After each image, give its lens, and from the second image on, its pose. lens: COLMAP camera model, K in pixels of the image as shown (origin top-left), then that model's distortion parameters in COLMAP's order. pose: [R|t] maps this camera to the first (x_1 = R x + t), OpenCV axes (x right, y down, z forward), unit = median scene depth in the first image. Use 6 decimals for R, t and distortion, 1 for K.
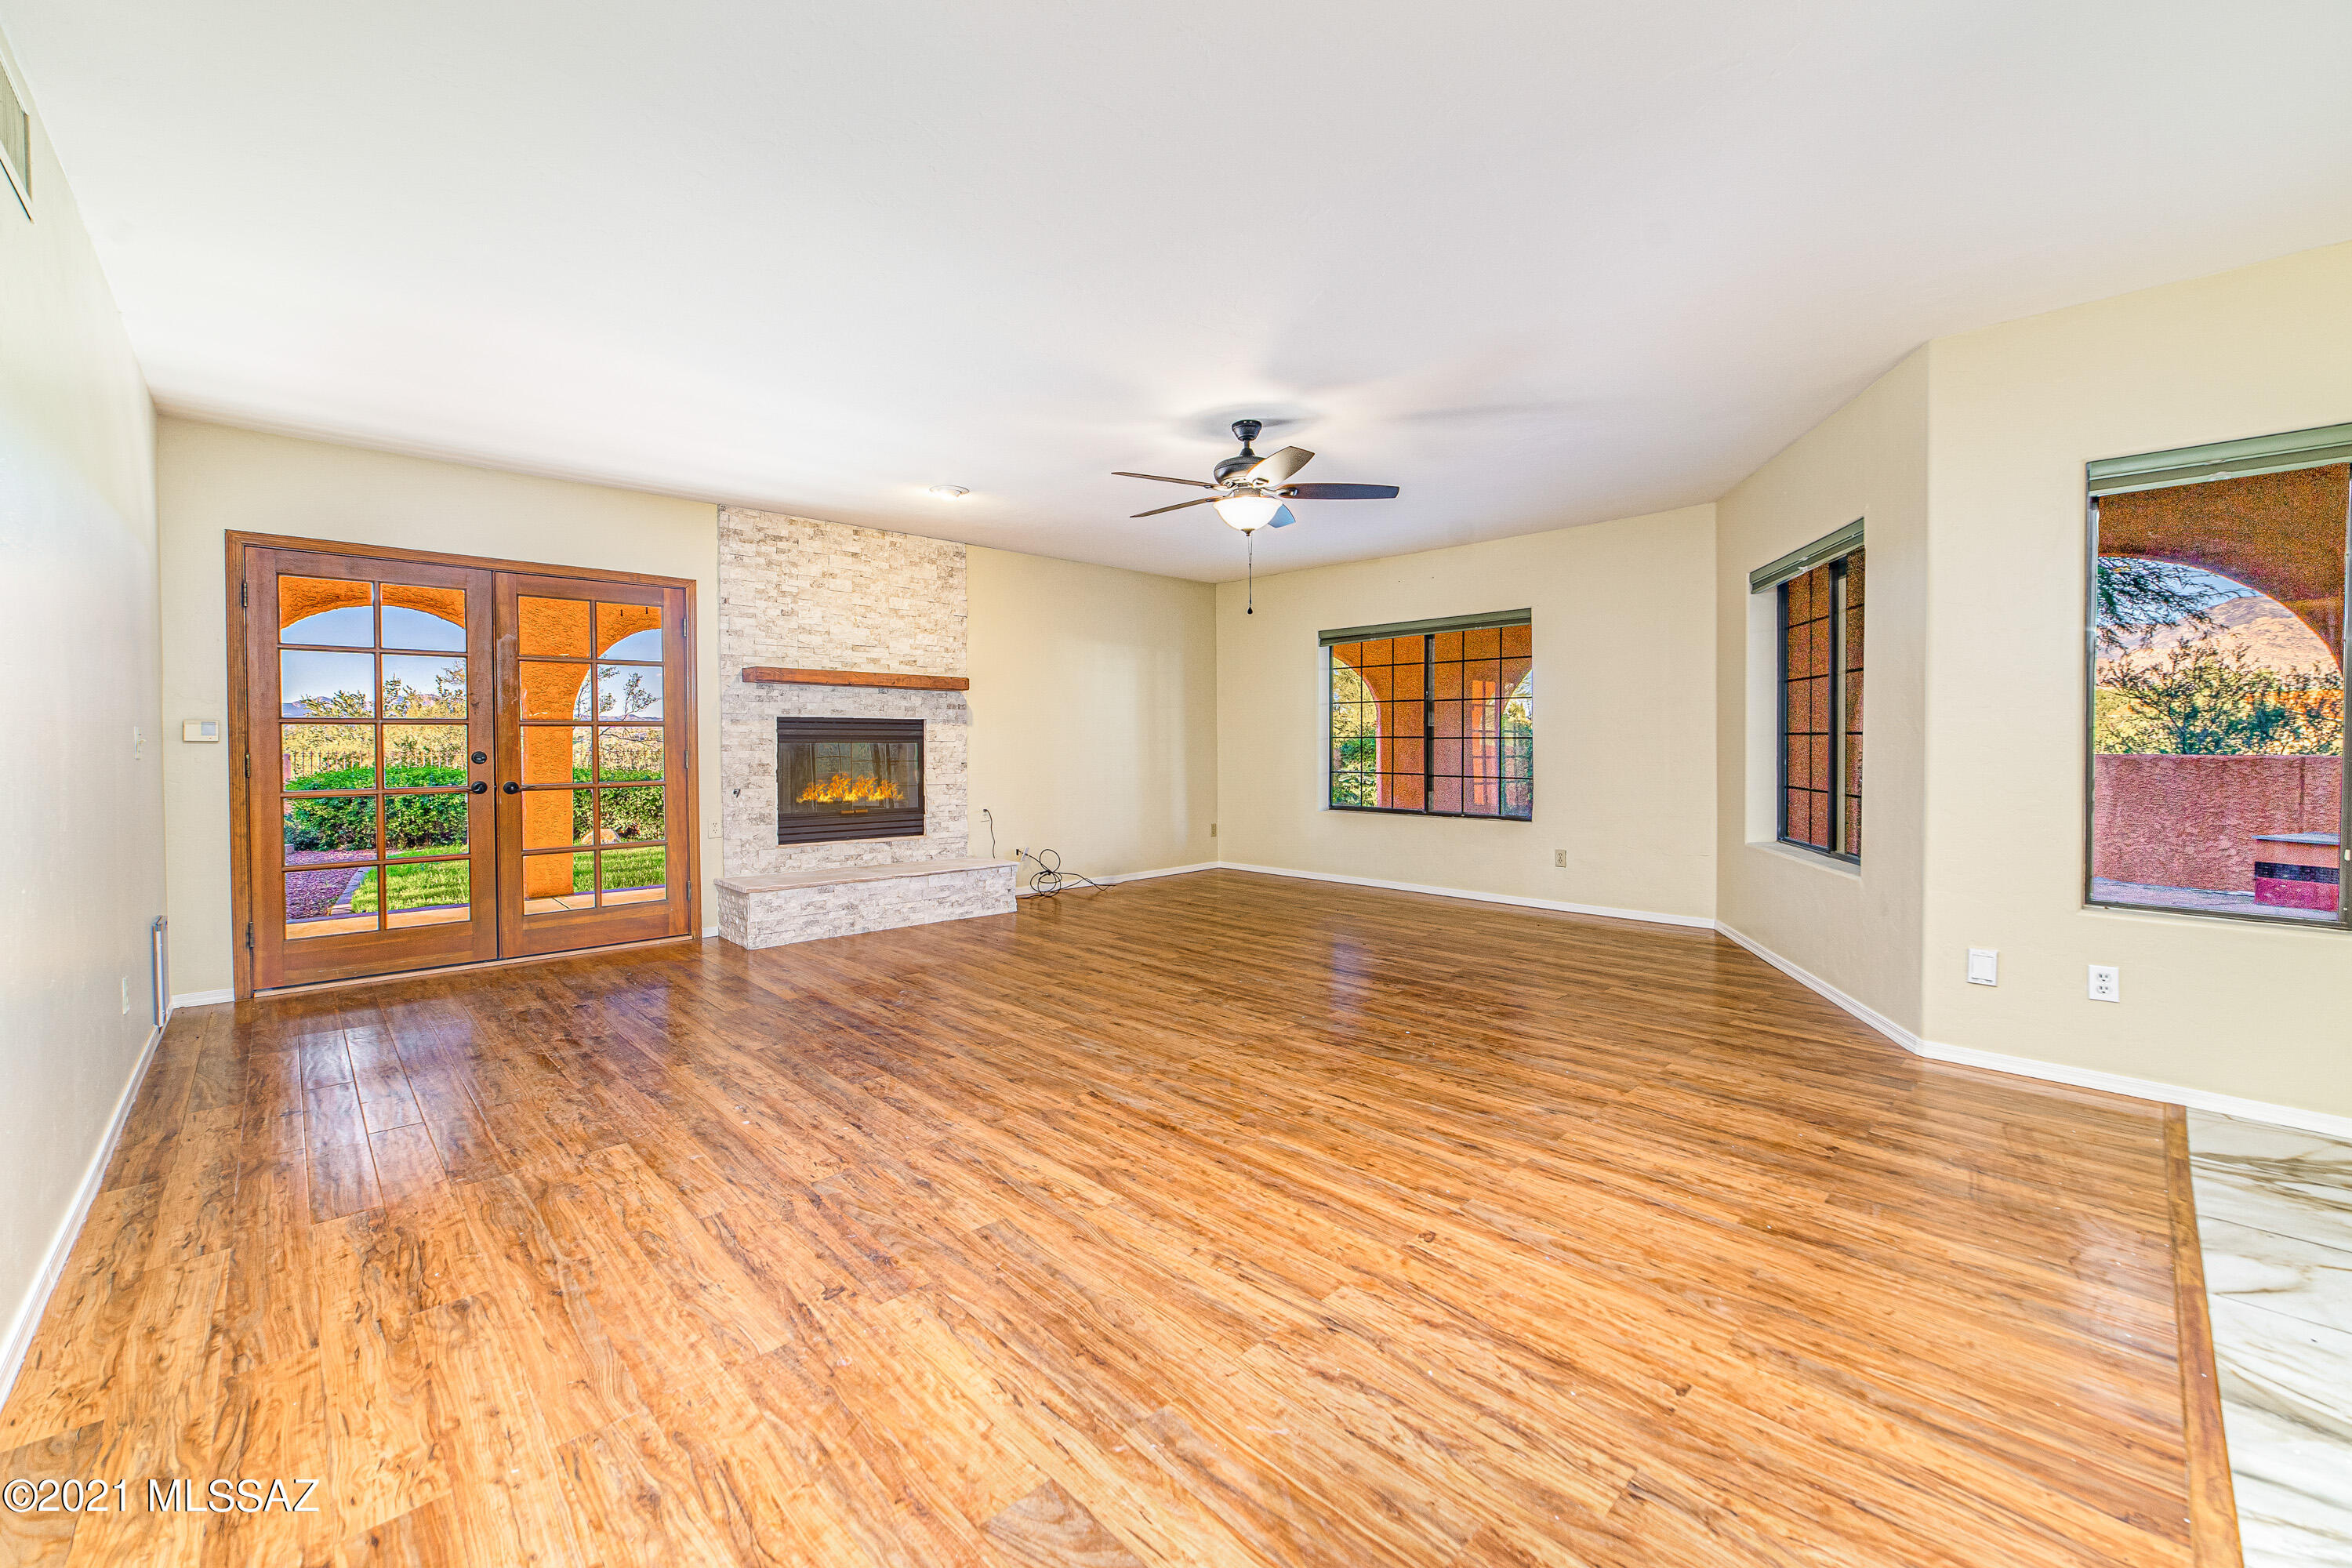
lens RADIAL K [[951.3, 0, 1142.9], [0, 951.3, 763.8], [0, 0, 1]] dist [0.000868, 0.000252]
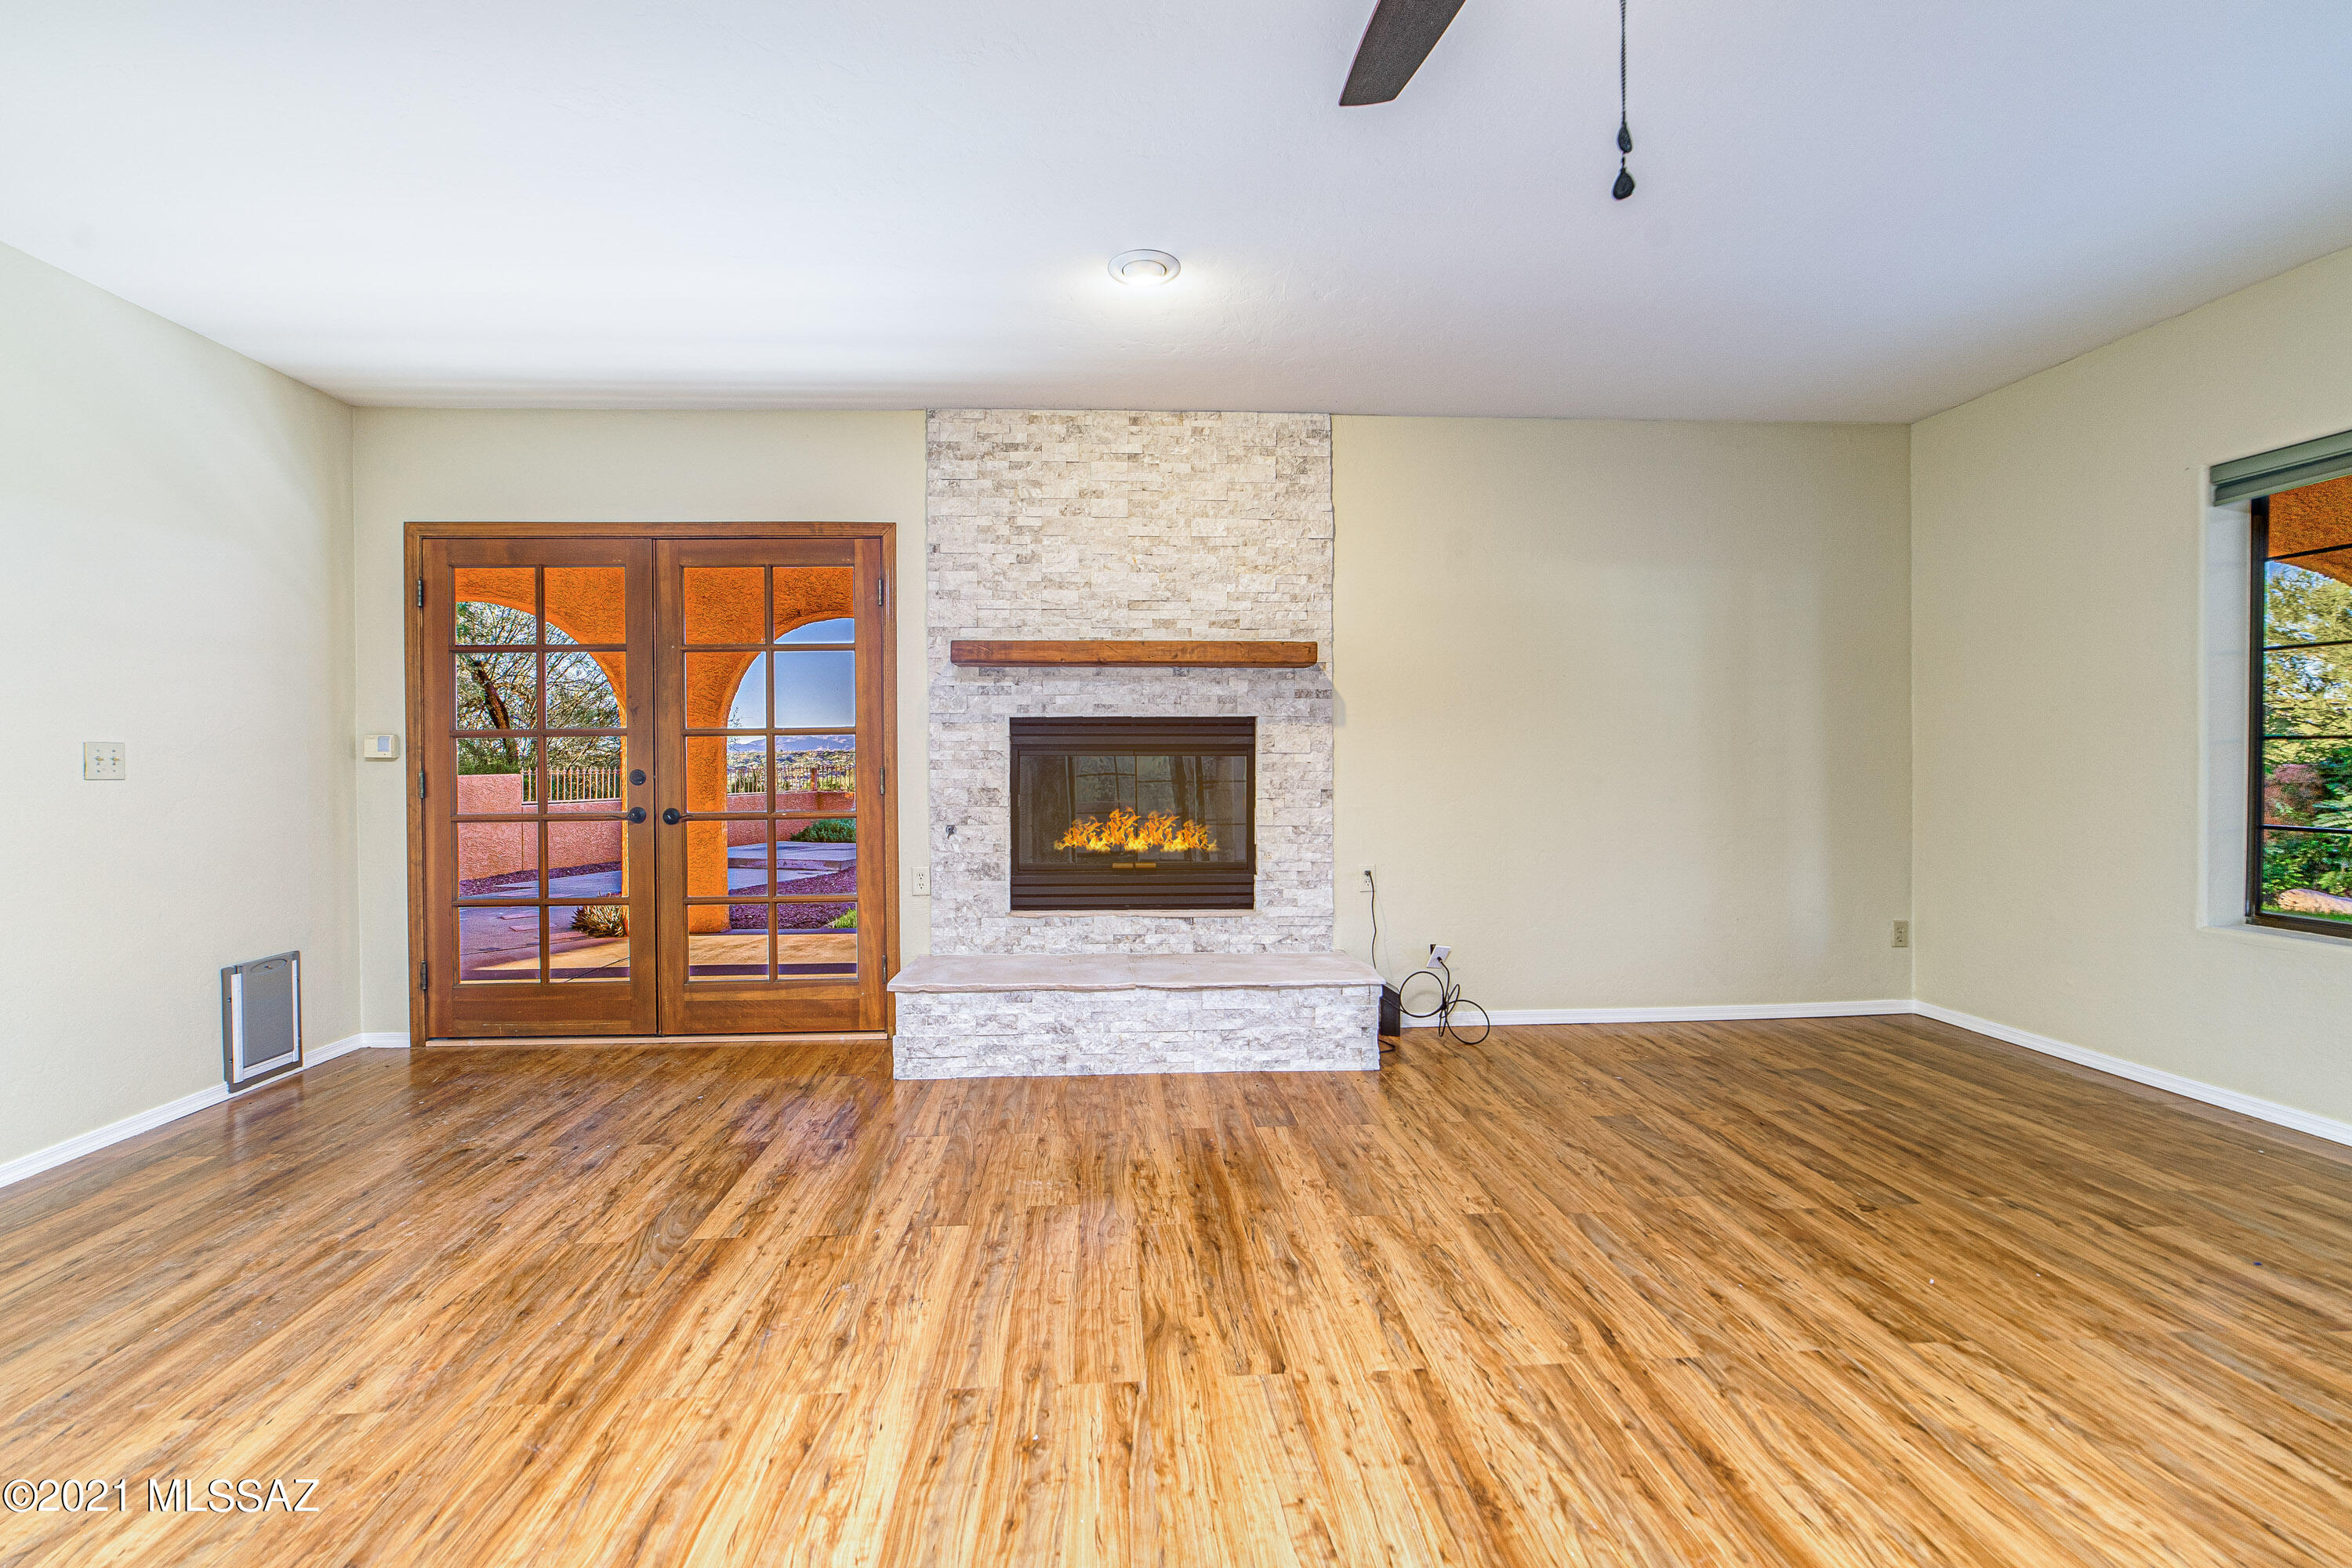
lens RADIAL K [[985.7, 0, 1164.9], [0, 985.7, 774.6], [0, 0, 1]] dist [-0.026204, 0.010151]
pose [[0.782955, 0.007594, -0.622032, 0.123664], [-0.009675, 0.999953, 0.000029, -0.010697], [0.622003, 0.005995, 0.782992, 0.527512]]
